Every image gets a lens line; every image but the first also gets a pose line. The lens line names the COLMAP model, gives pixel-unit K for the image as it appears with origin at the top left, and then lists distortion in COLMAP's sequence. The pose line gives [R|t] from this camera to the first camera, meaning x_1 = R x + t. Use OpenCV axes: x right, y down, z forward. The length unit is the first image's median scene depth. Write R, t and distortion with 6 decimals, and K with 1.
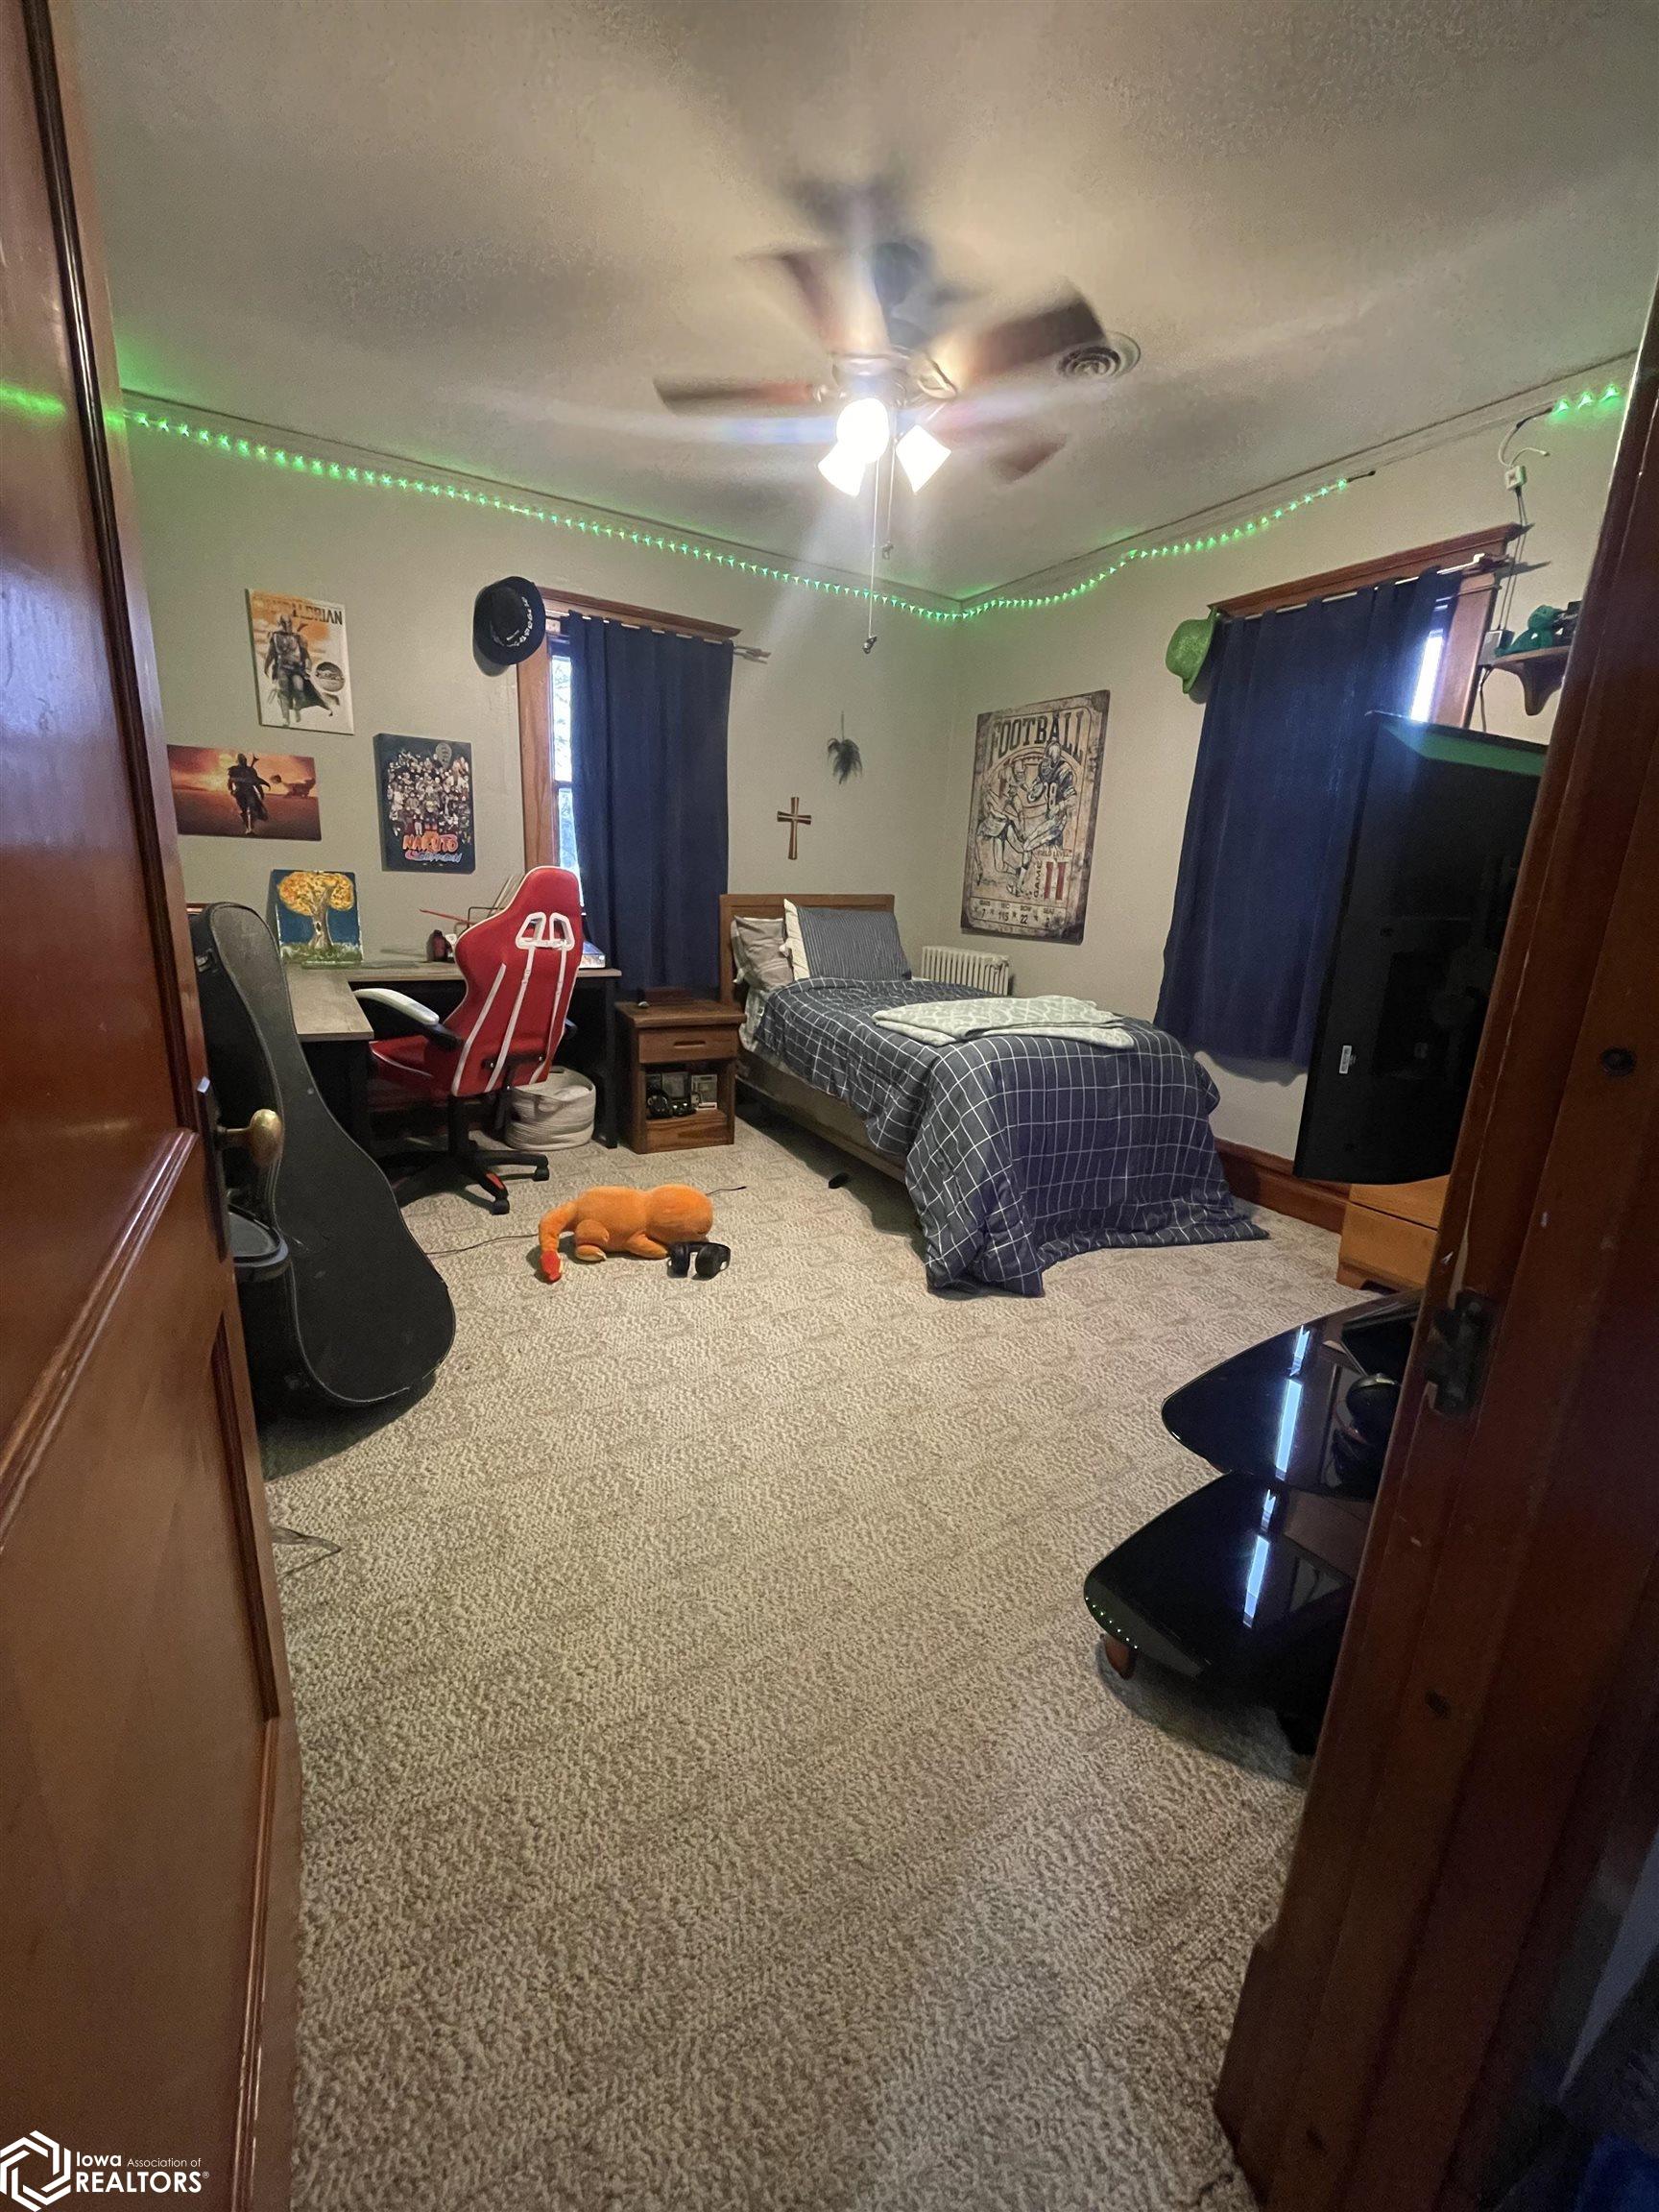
lens RADIAL K [[889.4, 0, 827.1], [0, 889.4, 1103.9], [0, 0, 1]] dist [-0.004785, -0.000575]
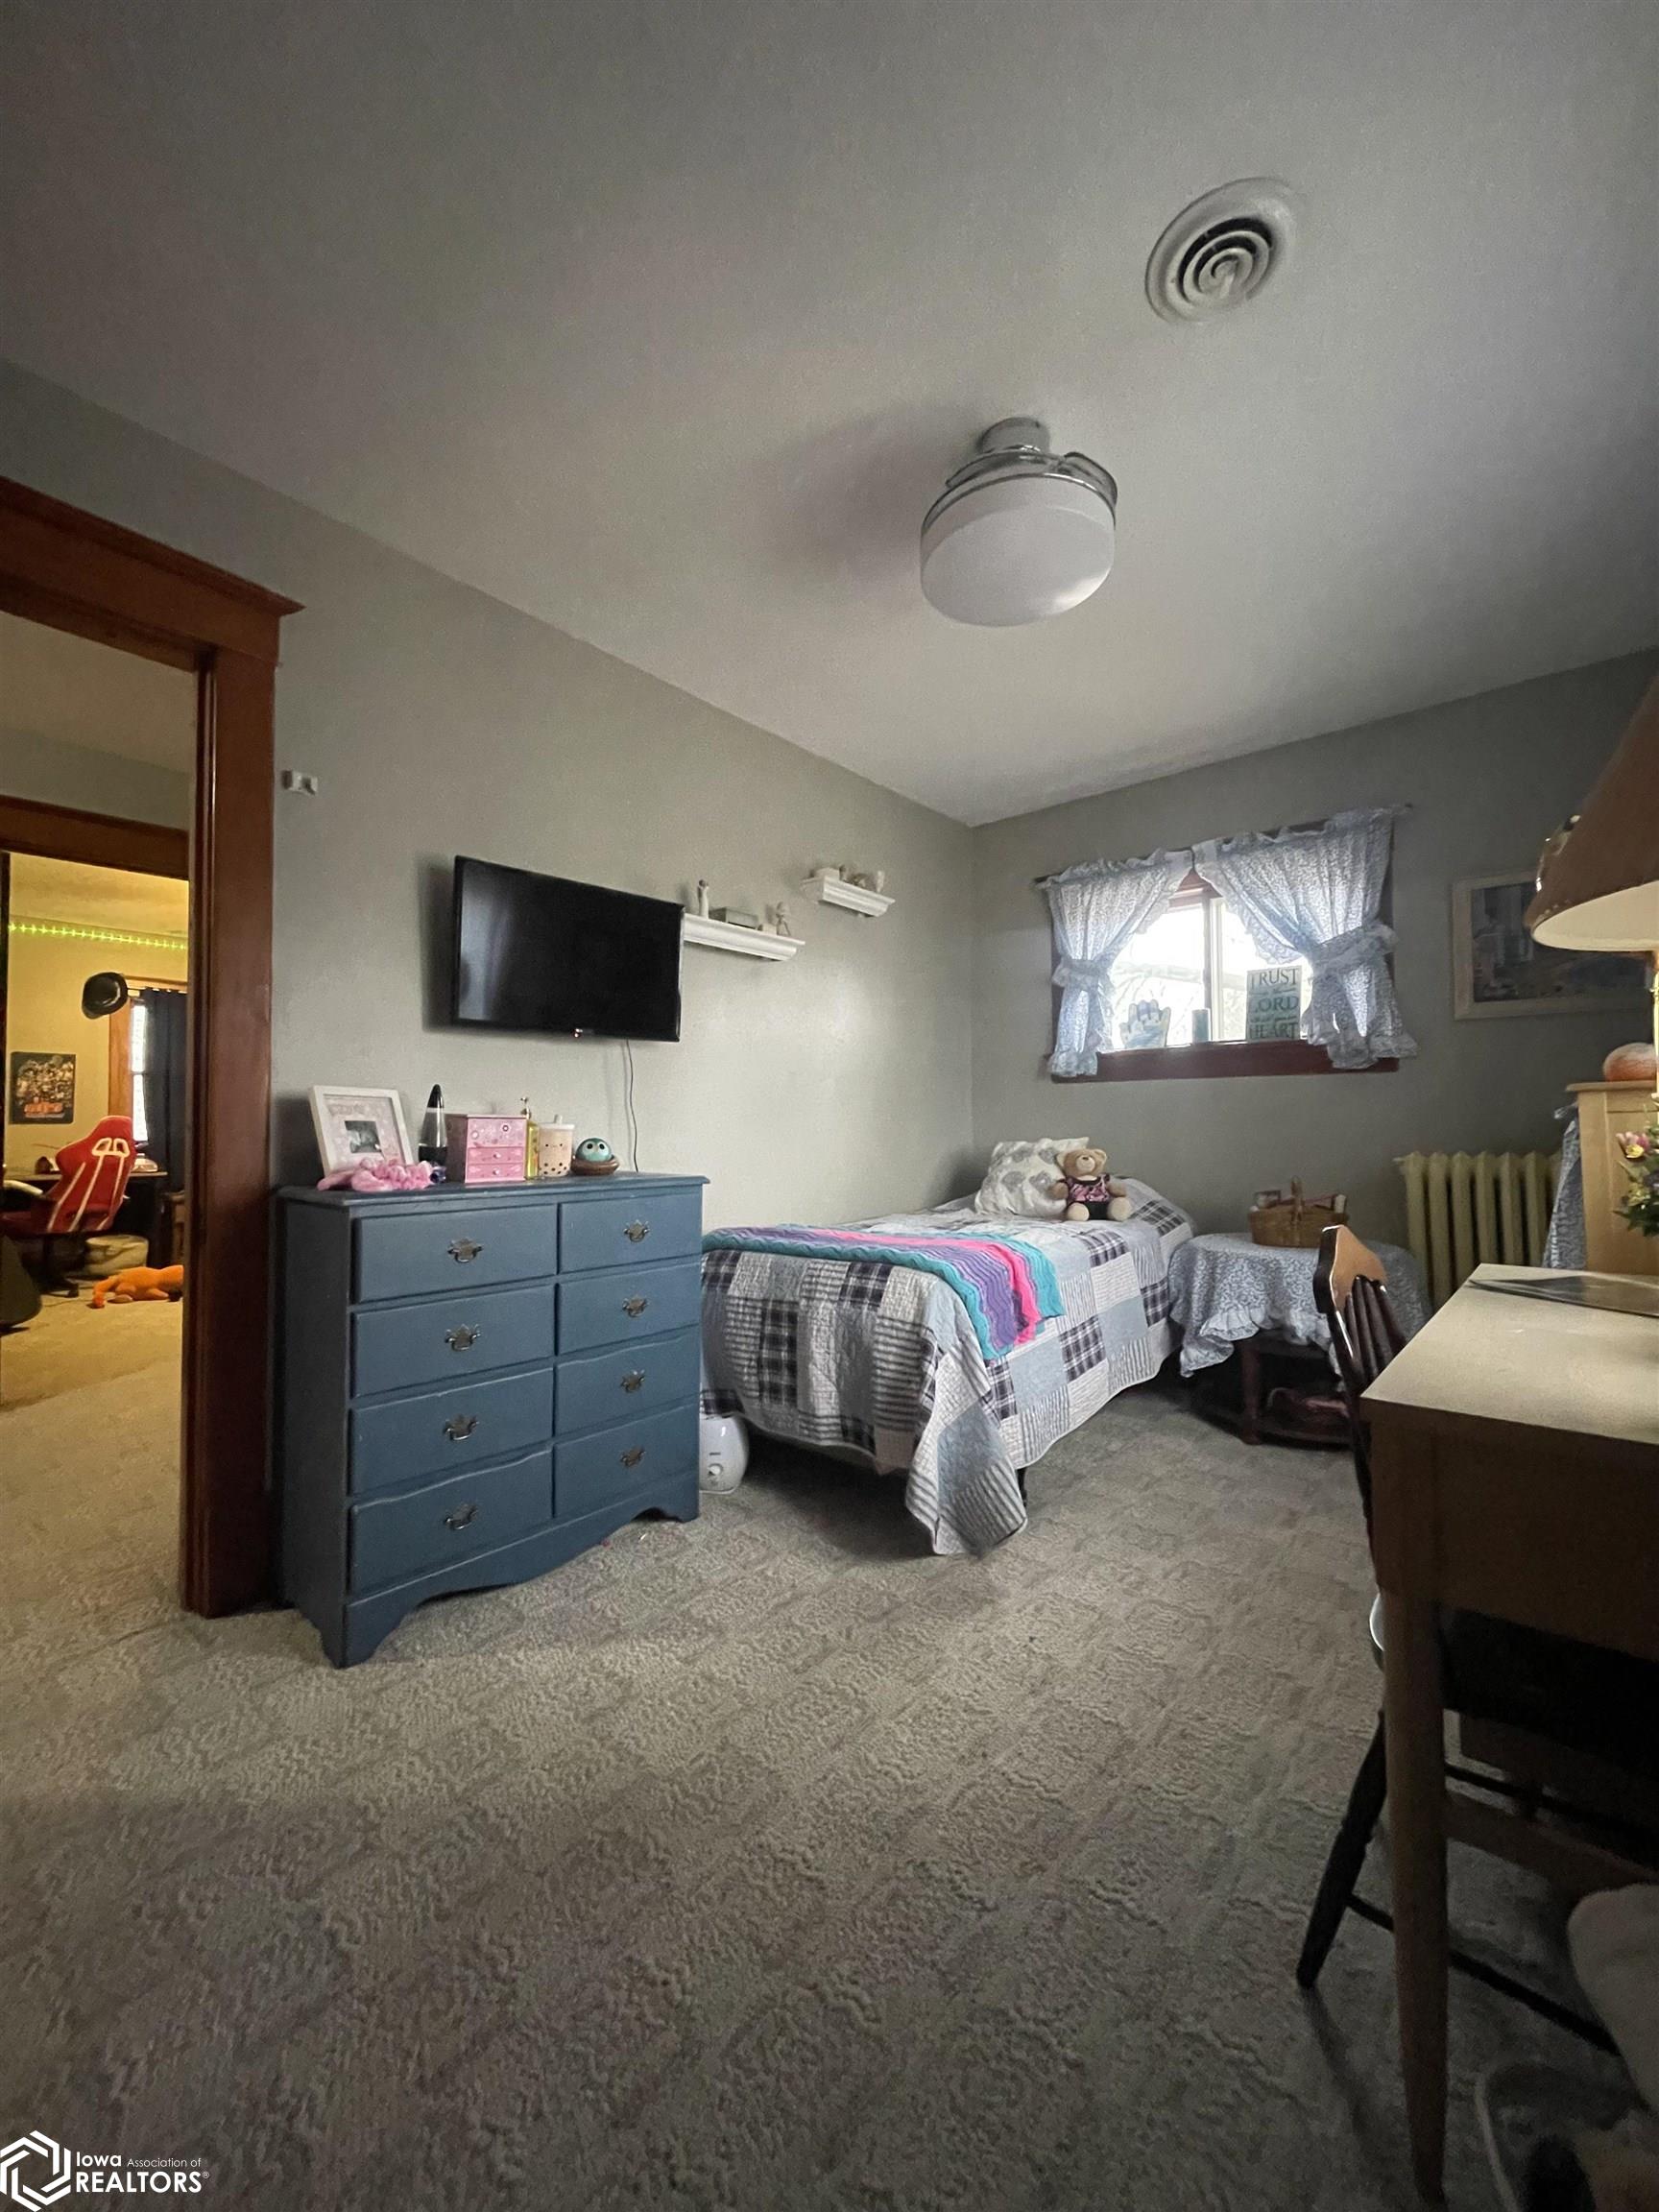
lens RADIAL K [[889.4, 0, 824.5], [0, 889.4, 1104.2], [0, 0, 1]] dist [-0.004785, -0.000575]
pose [[0.945678, -0.040327, 0.322595, 0.462355], [0.124847, 0.961241, -0.245825, 0.331274], [-0.300178, 0.272746, 0.914058, -1.096881]]
